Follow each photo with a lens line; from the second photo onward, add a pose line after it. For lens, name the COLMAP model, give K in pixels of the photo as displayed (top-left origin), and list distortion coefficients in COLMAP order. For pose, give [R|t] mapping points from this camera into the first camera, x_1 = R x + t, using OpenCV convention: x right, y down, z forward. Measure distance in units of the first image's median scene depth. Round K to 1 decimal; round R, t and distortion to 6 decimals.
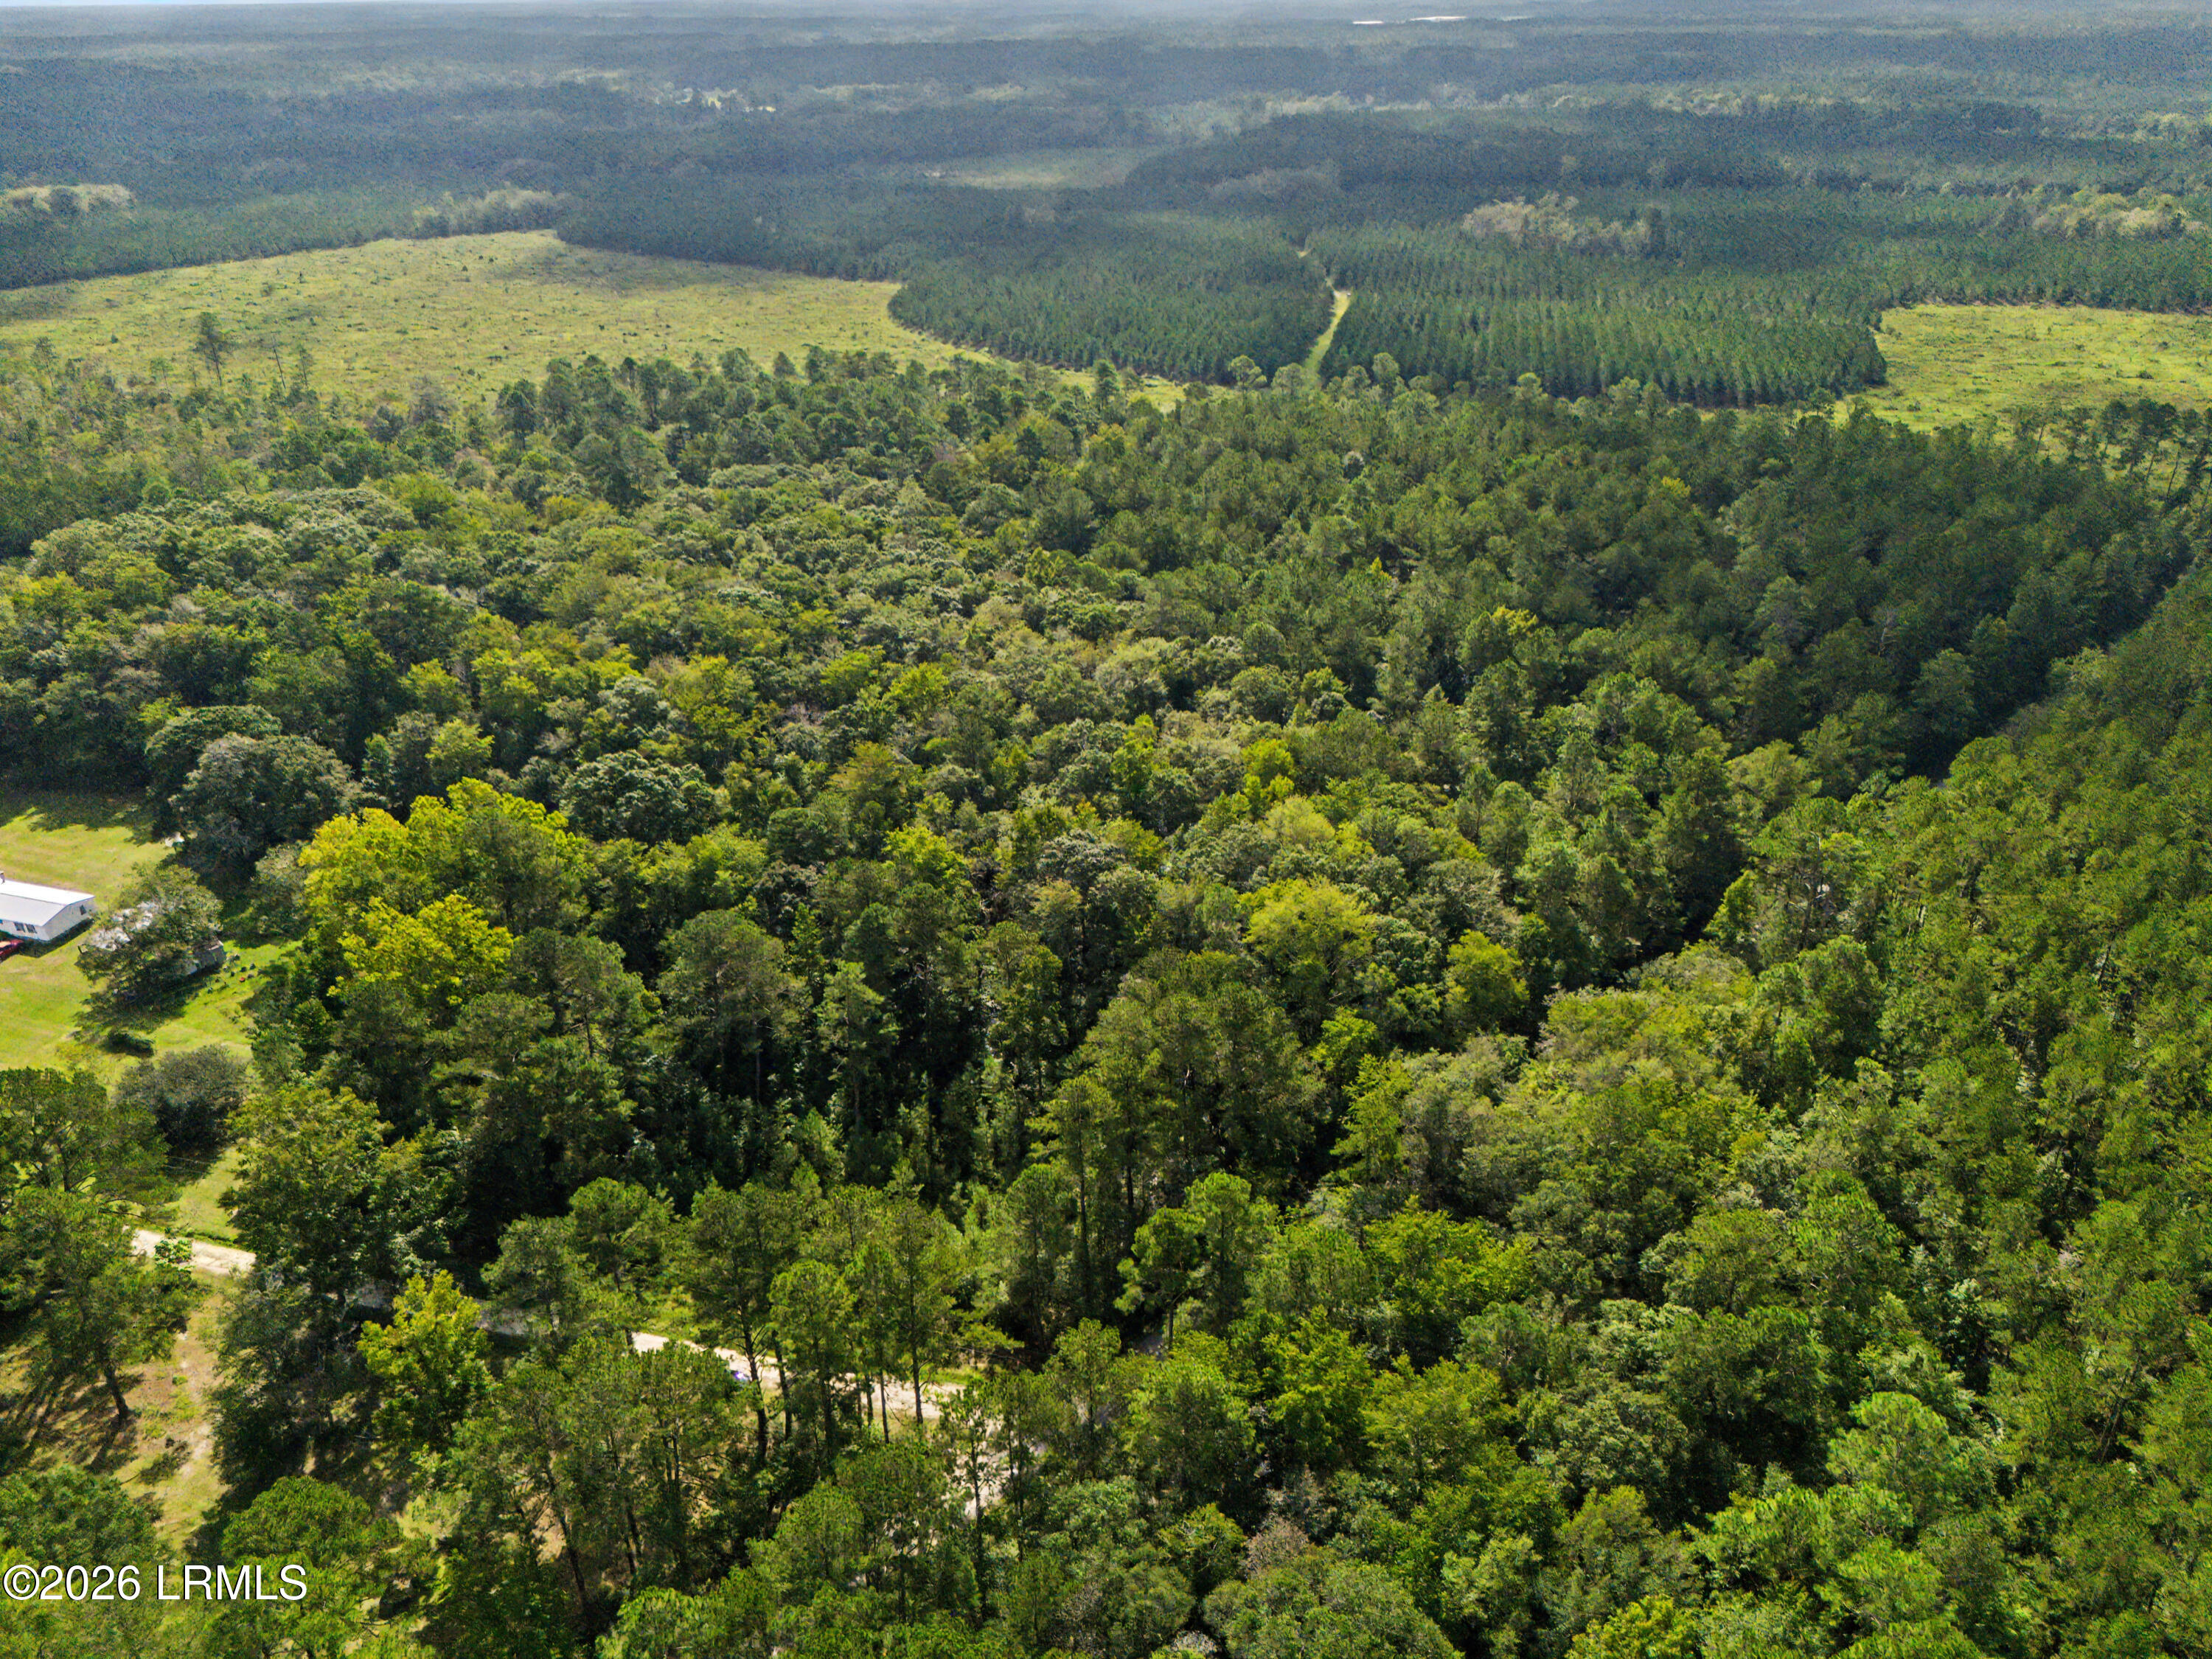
lens RADIAL K [[1702.2, 0, 1150.2], [0, 1702.2, 832.7], [0, 0, 1]] dist [0.074852, -0.059182]
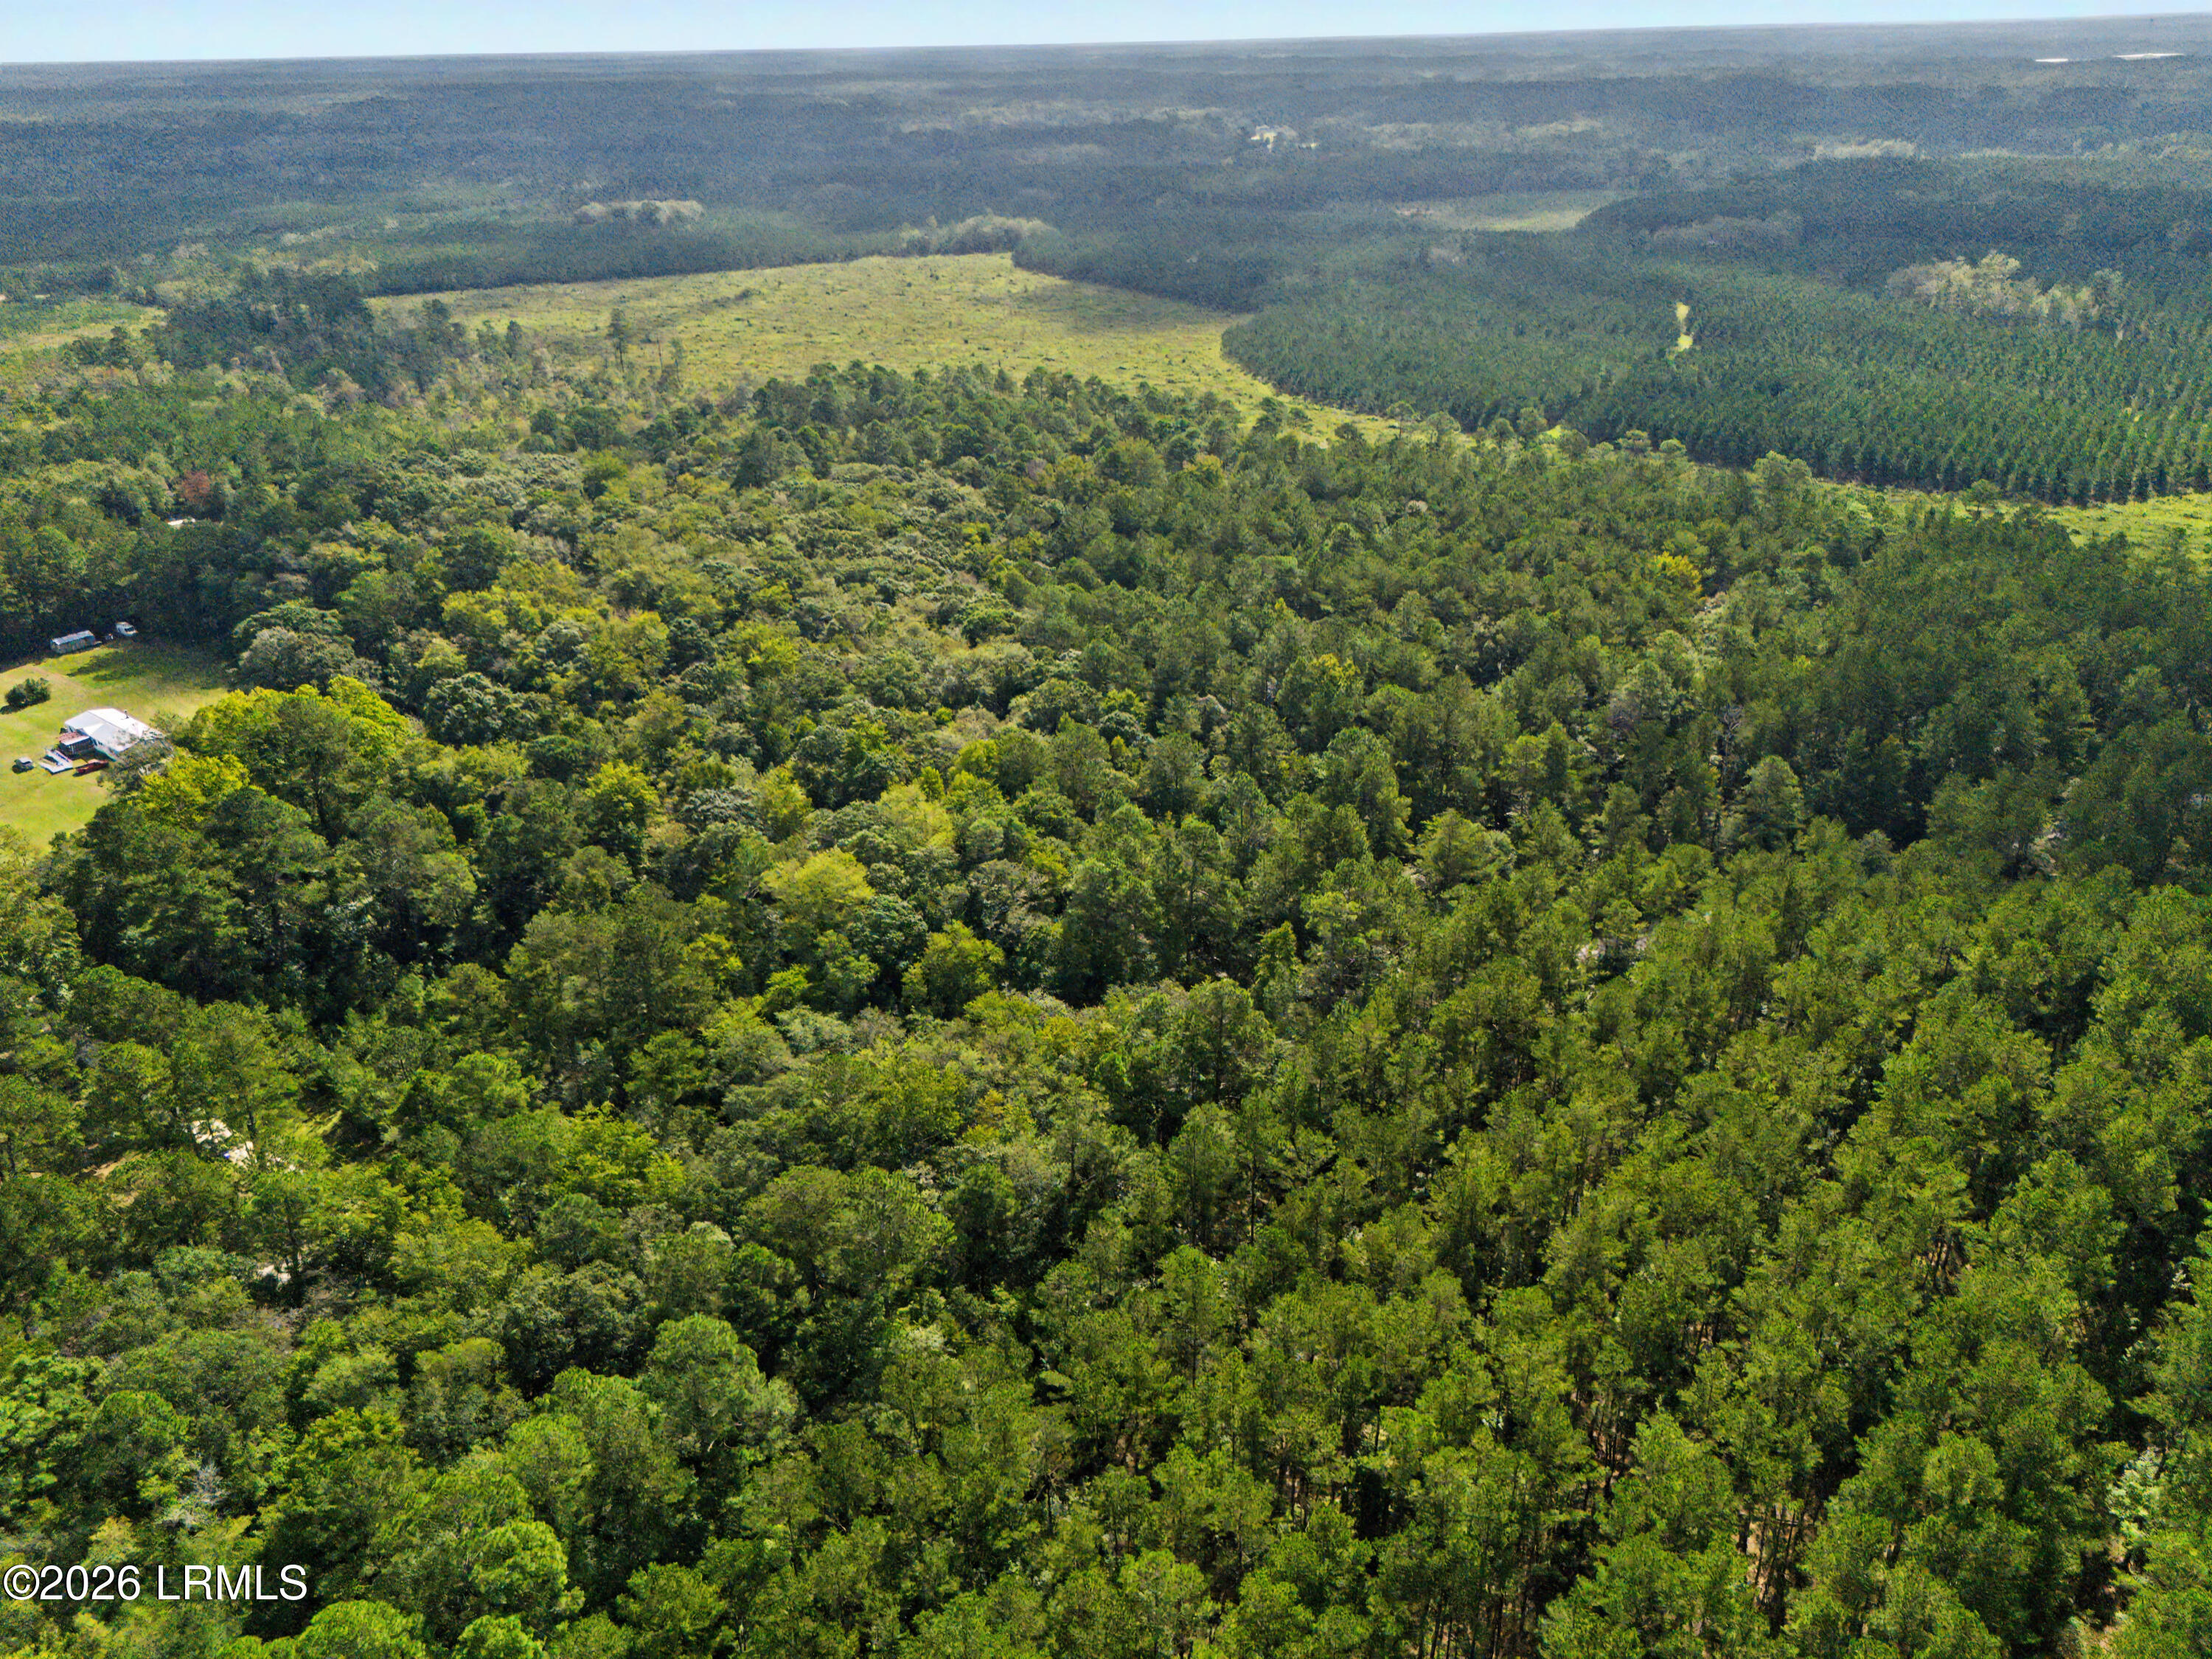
lens RADIAL K [[1702.2, 0, 1150.2], [0, 1702.2, 832.7], [0, 0, 1]] dist [0.074852, -0.059182]
pose [[0.932094, 0.154182, -0.327762, 0.214671], [-0.159690, 0.987114, 0.010217, -0.009721], [0.325114, 0.042817, 0.944705, 0.004603]]
